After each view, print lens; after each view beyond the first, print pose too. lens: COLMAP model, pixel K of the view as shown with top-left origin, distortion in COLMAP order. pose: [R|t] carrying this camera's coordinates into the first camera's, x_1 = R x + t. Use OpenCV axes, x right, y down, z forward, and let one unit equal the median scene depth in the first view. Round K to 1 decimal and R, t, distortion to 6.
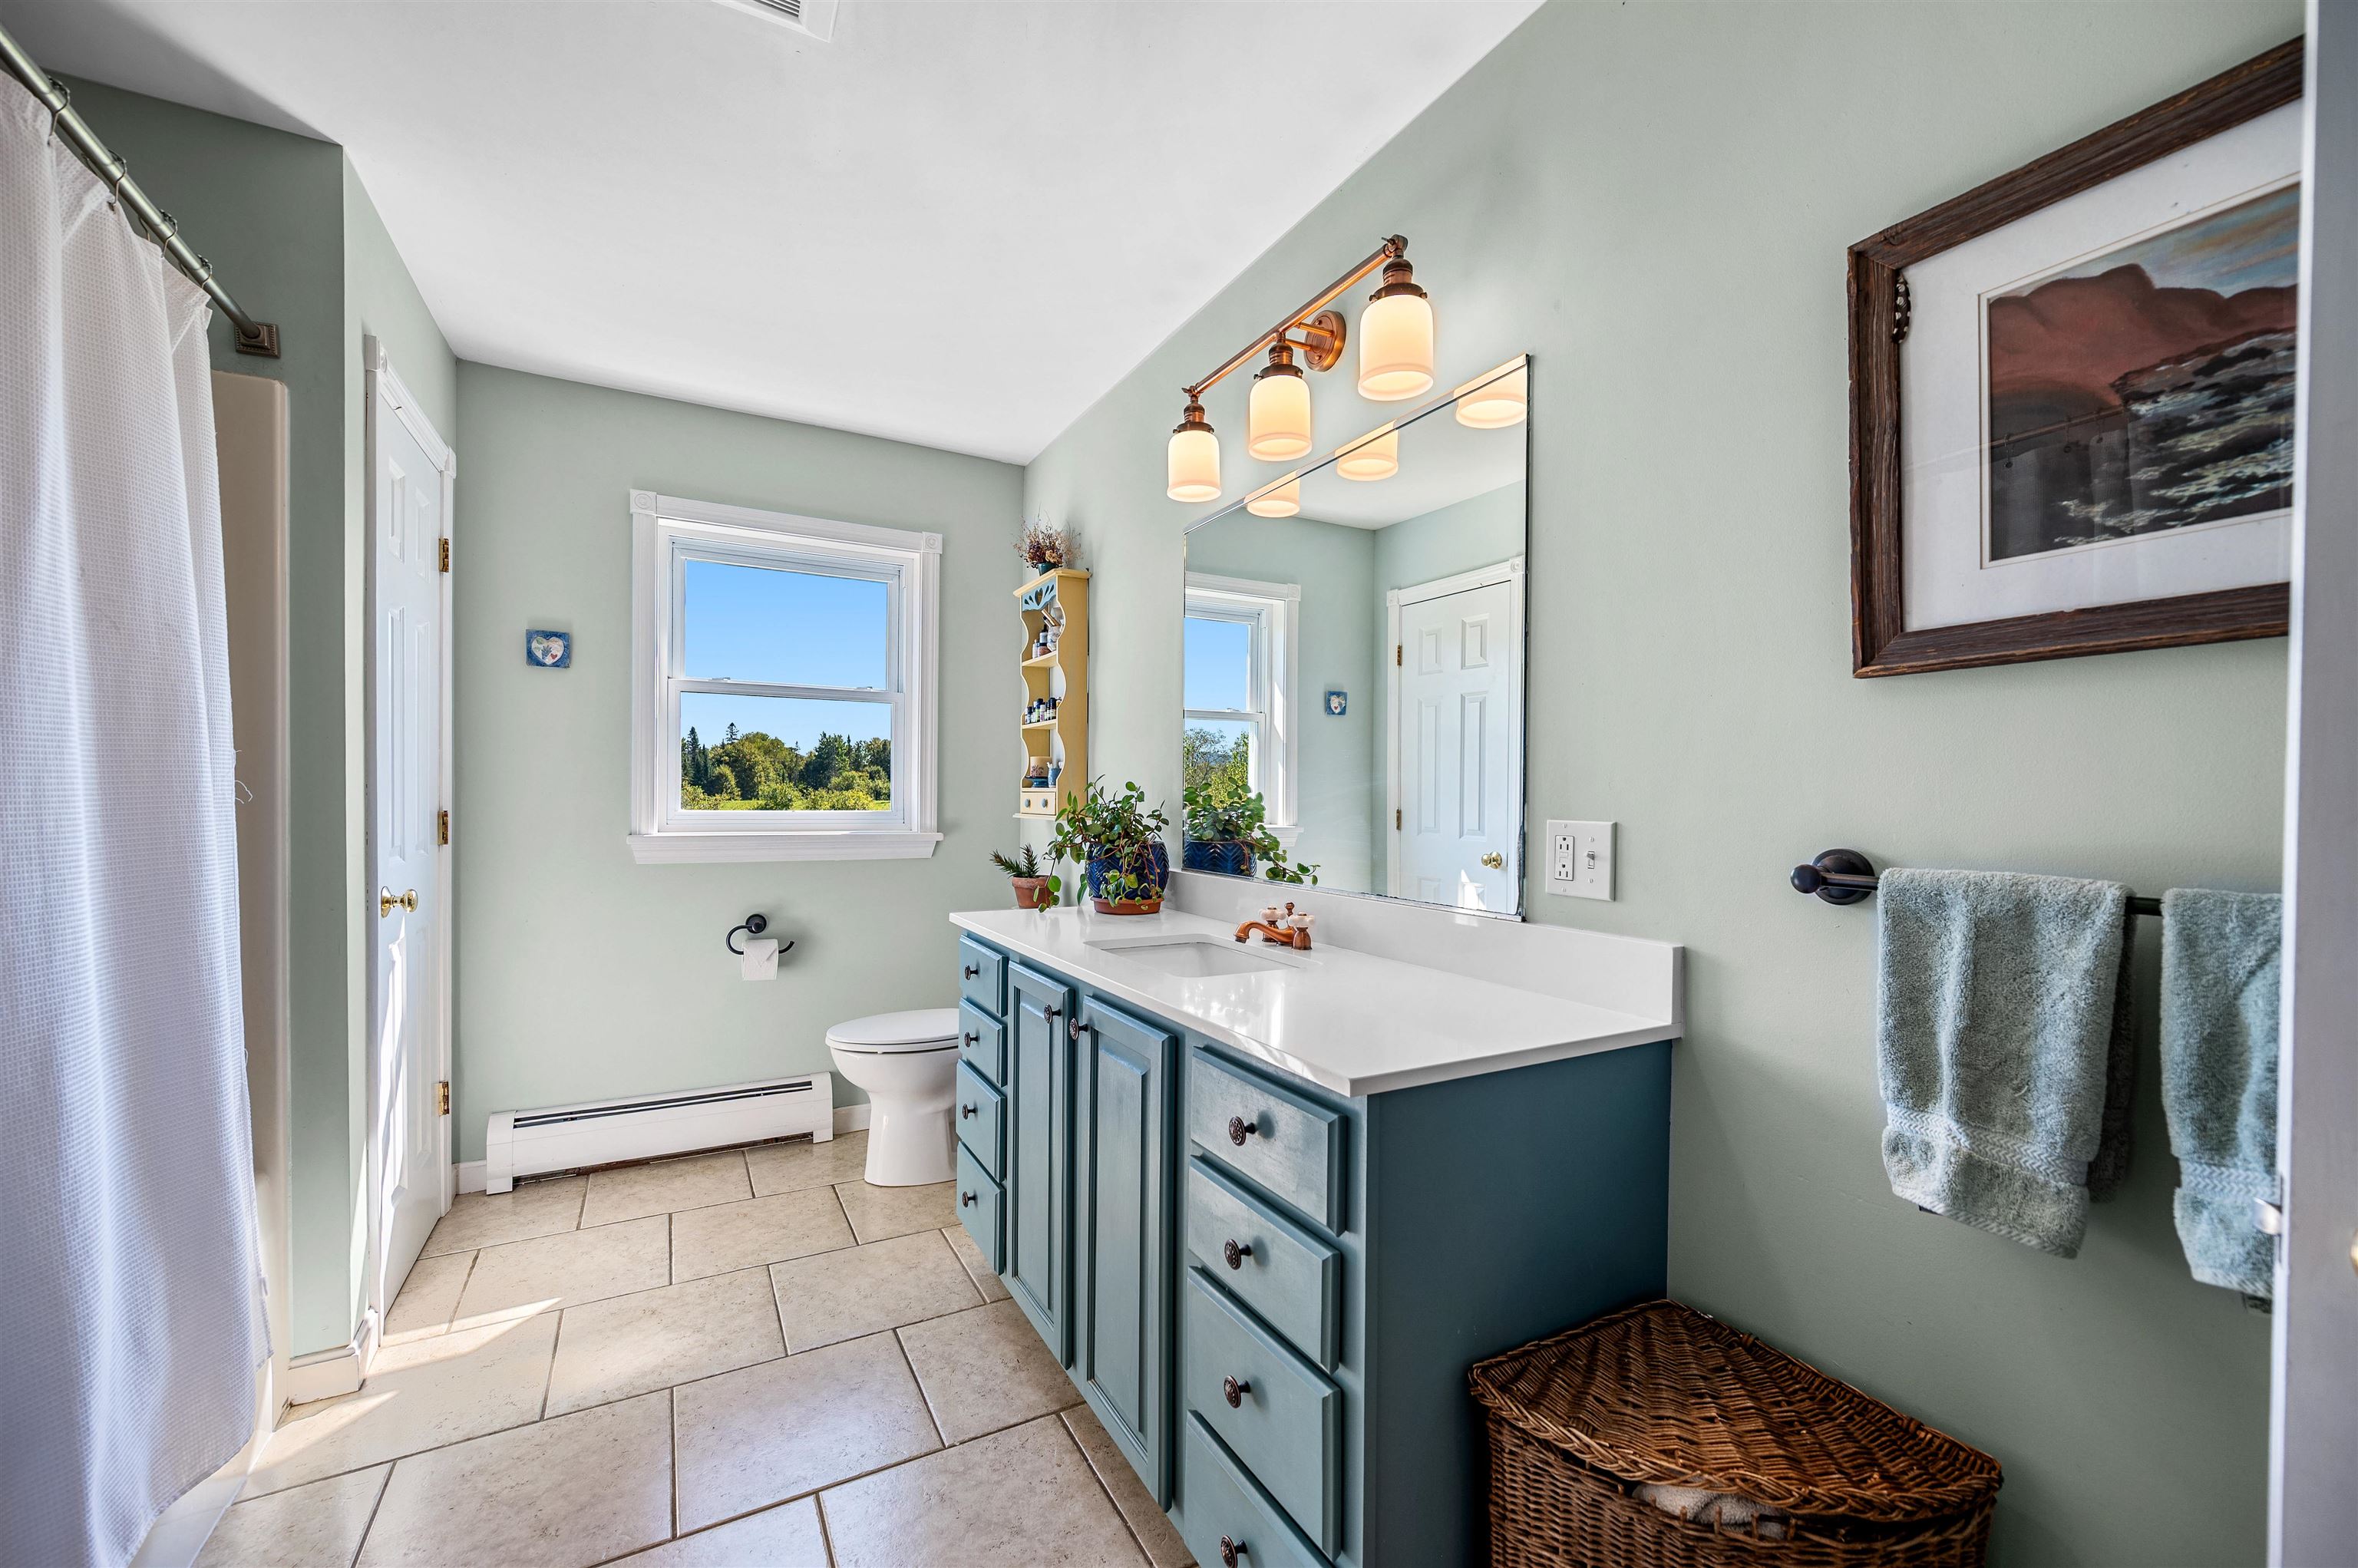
lens RADIAL K [[933.2, 0, 1179.3], [0, 933.2, 803.0], [0, 0, 1]] dist [-0.004113, 0.000856]
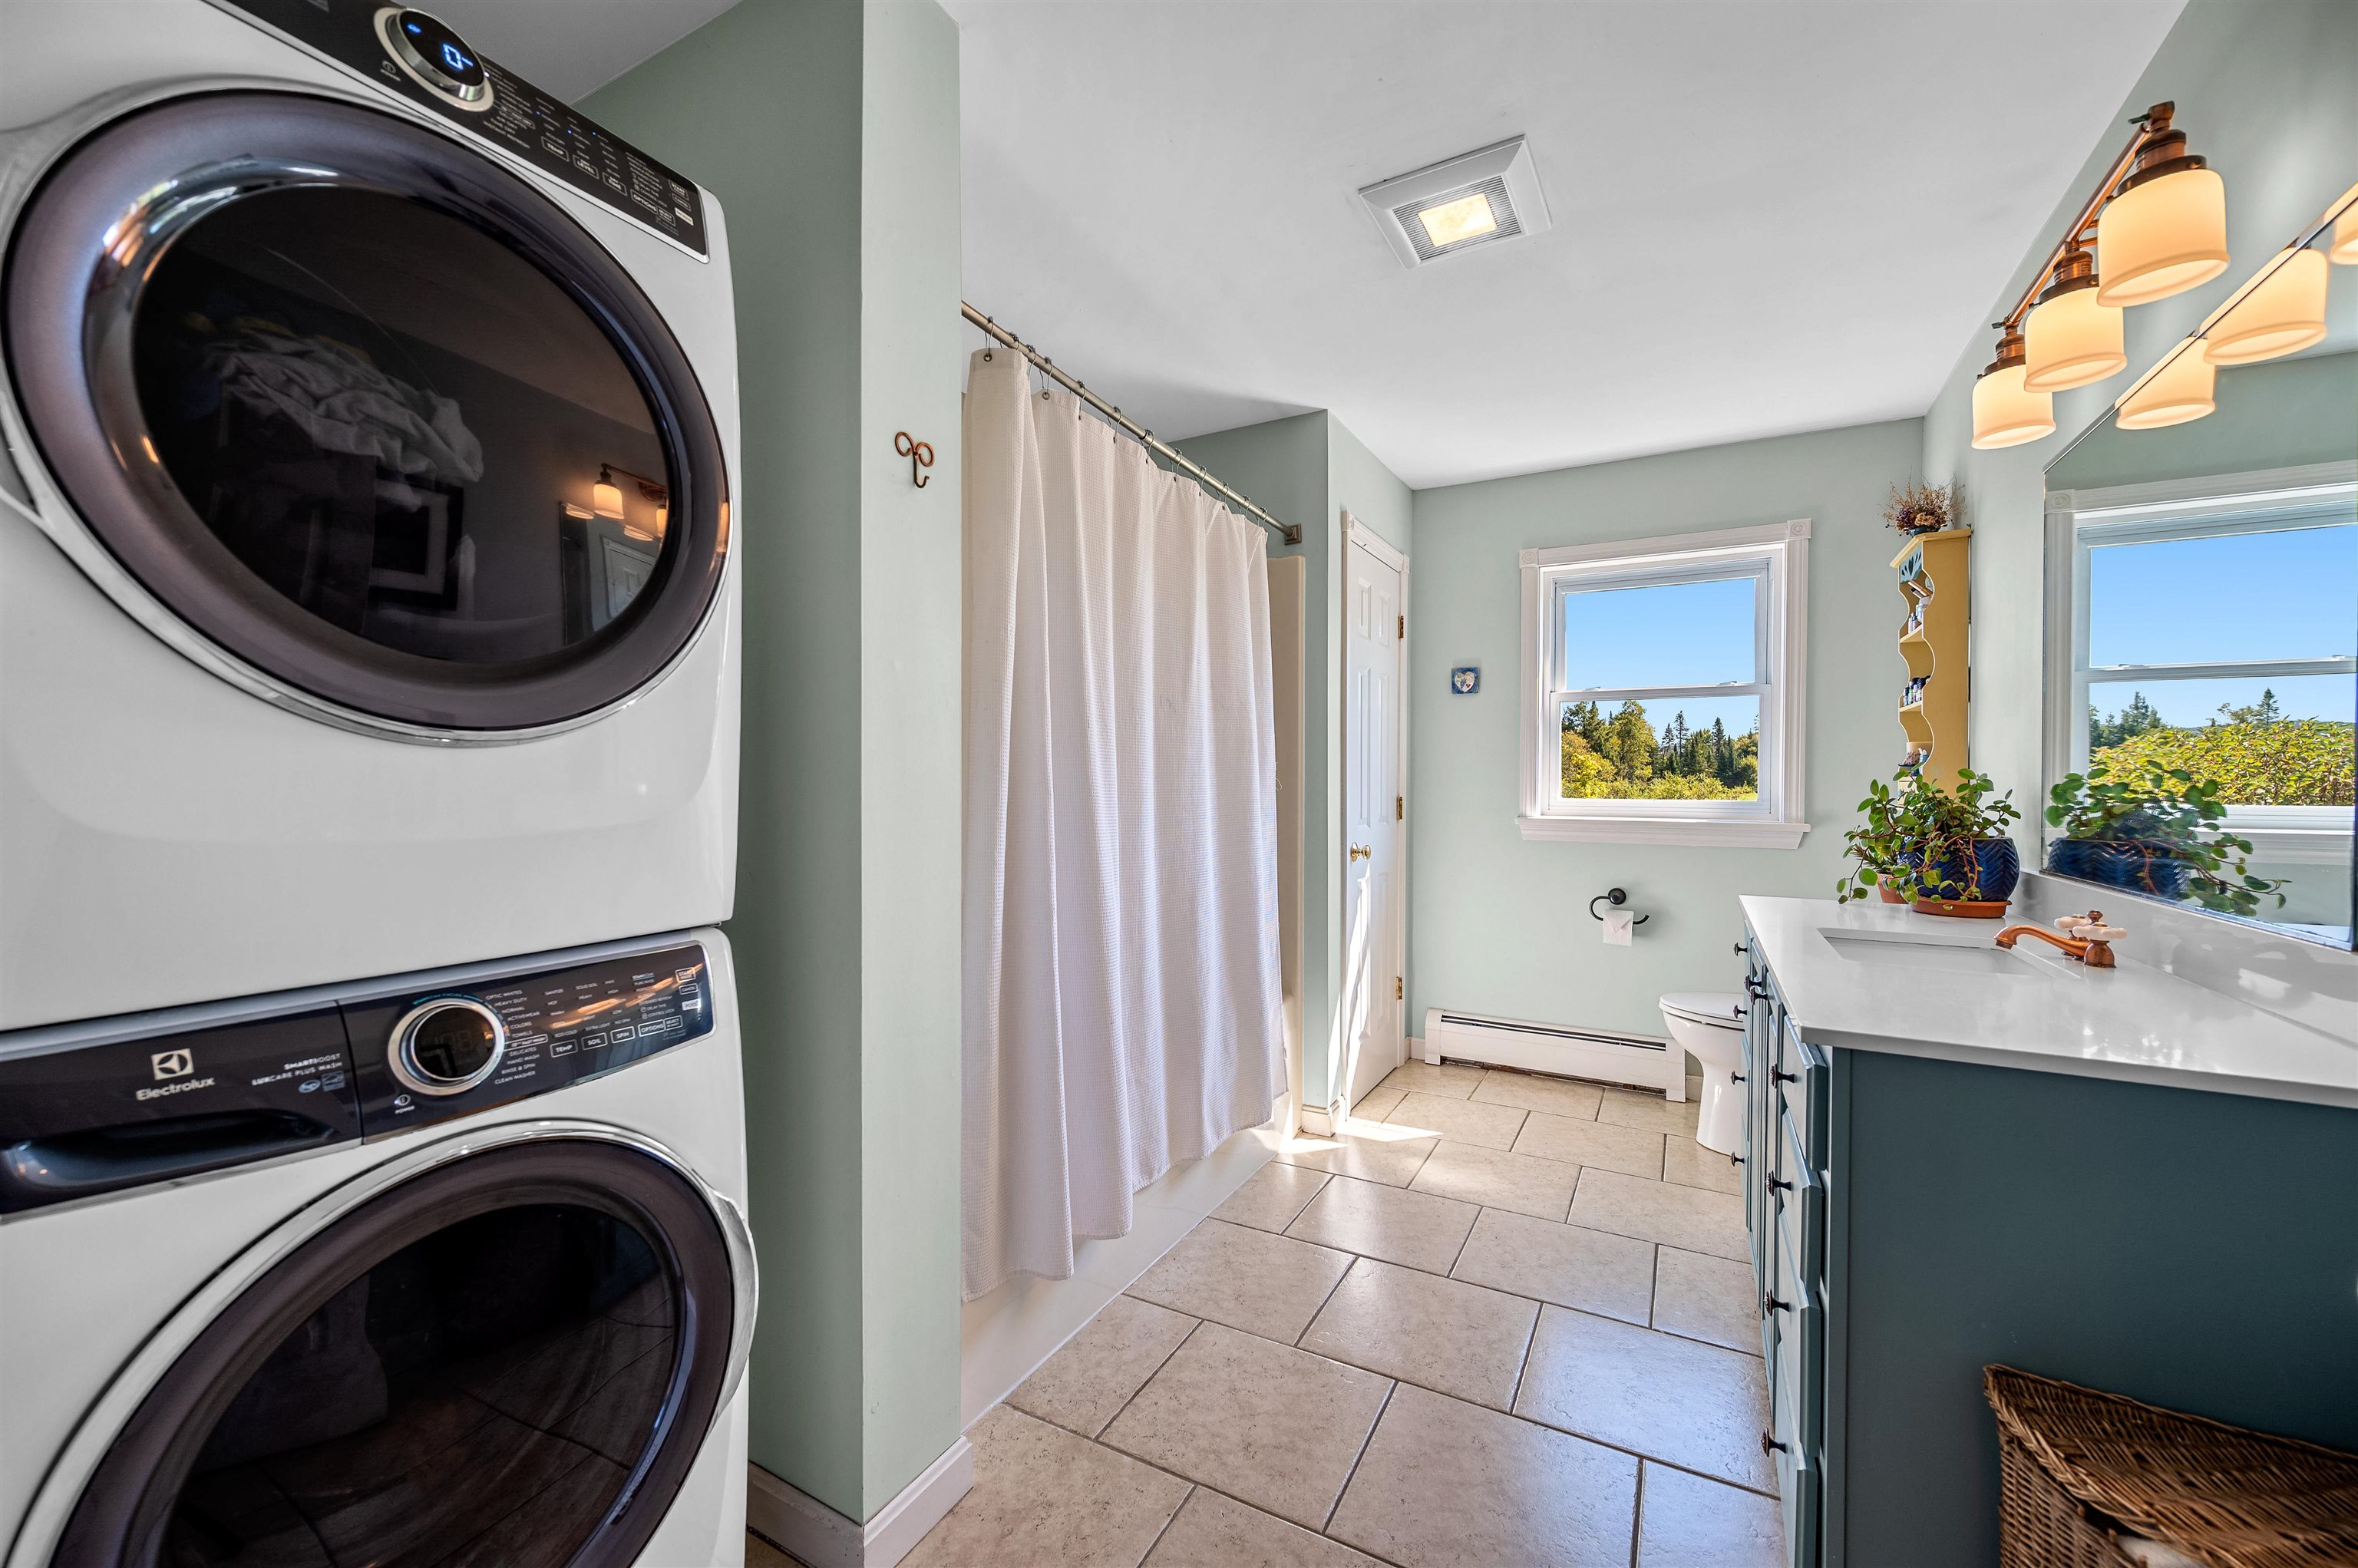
lens RADIAL K [[933.2, 0, 1174.9], [0, 933.2, 788.2], [0, 0, 1]] dist [-0.004113, 0.000856]
pose [[0.531474, -0.001997, -0.847072, 0.272786], [-0.004543, 0.999976, -0.005208, 0.003412], [0.847063, 0.006616, 0.531452, -0.100389]]
